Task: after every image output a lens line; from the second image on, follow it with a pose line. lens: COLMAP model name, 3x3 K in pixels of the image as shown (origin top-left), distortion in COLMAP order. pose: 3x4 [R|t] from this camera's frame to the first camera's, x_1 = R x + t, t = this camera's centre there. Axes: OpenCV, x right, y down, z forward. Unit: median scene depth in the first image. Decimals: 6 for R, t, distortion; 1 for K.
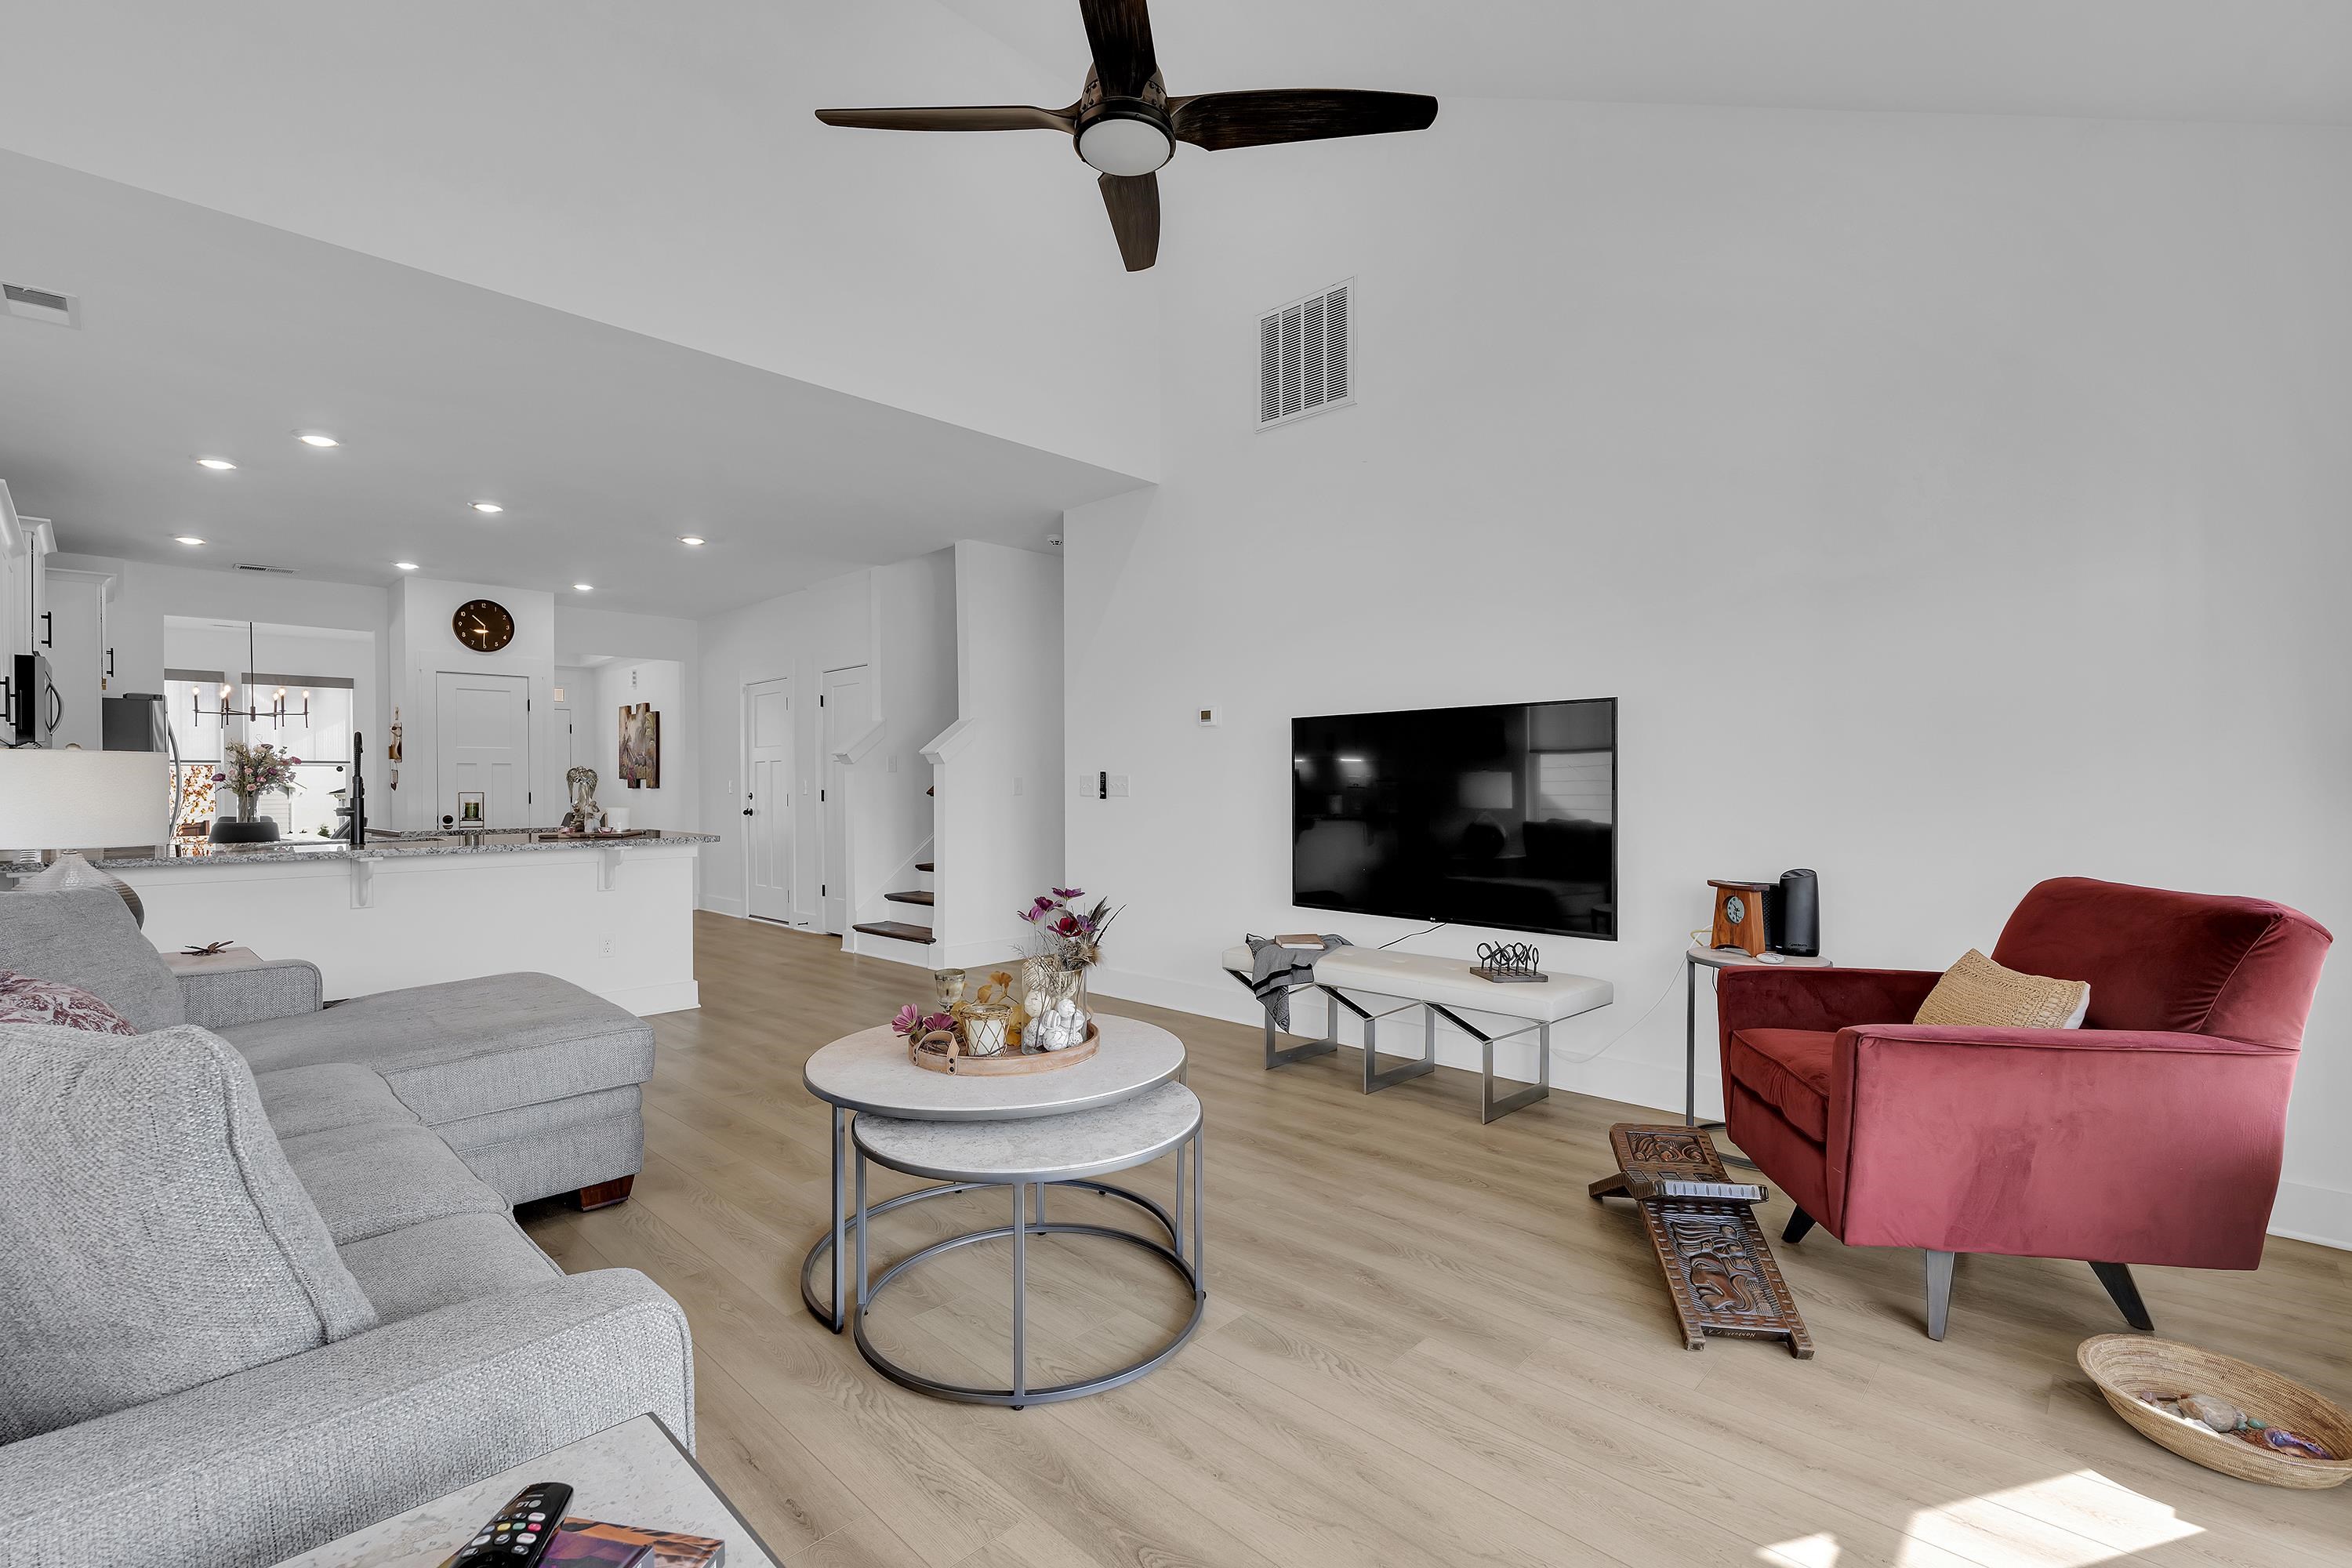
lens RADIAL K [[1061.2, 0, 1182.1], [0, 1061.2, 778.4], [0, 0, 1]] dist [0.003230, 0.000321]
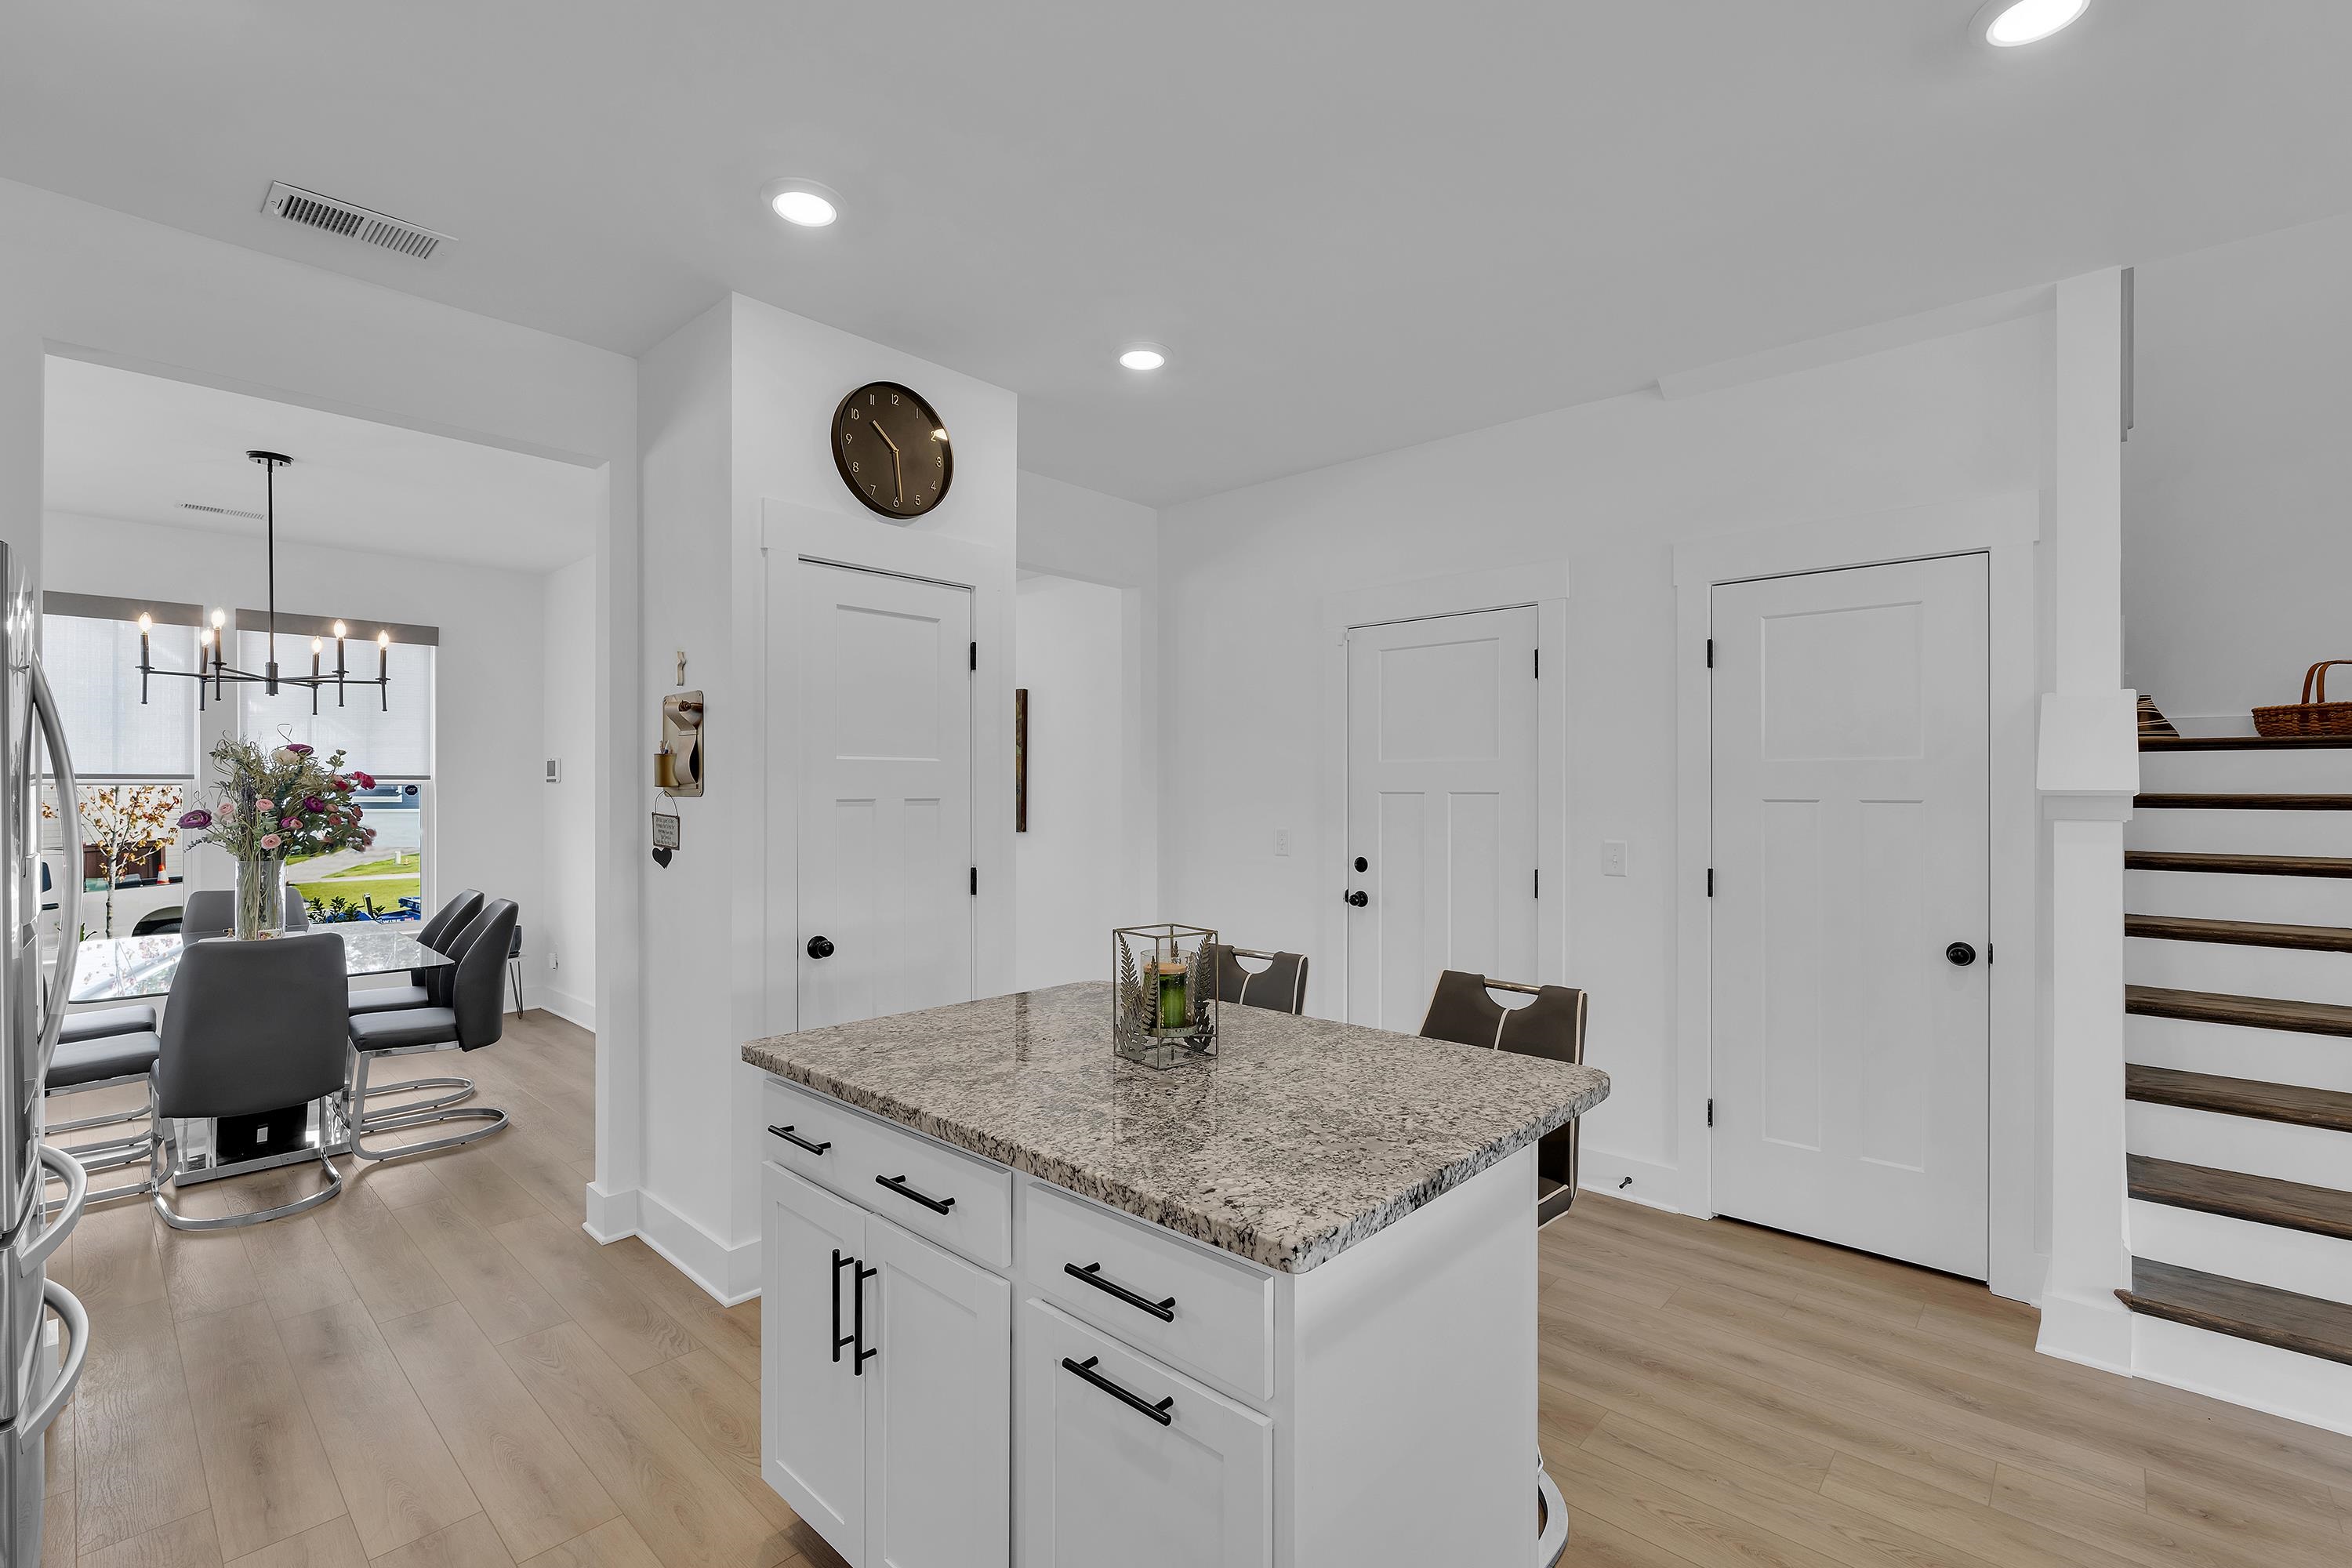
lens RADIAL K [[1021.8, 0, 1178.9], [0, 1021.8, 786.5], [0, 0, 1]] dist [-0.007882, 0.000734]
pose [[0.998942, 0.006501, 0.045531, -0.506057], [-0.006537, 0.999978, 0.000632, -0.017381], [-0.045526, -0.000929, 0.998963, 0.548603]]
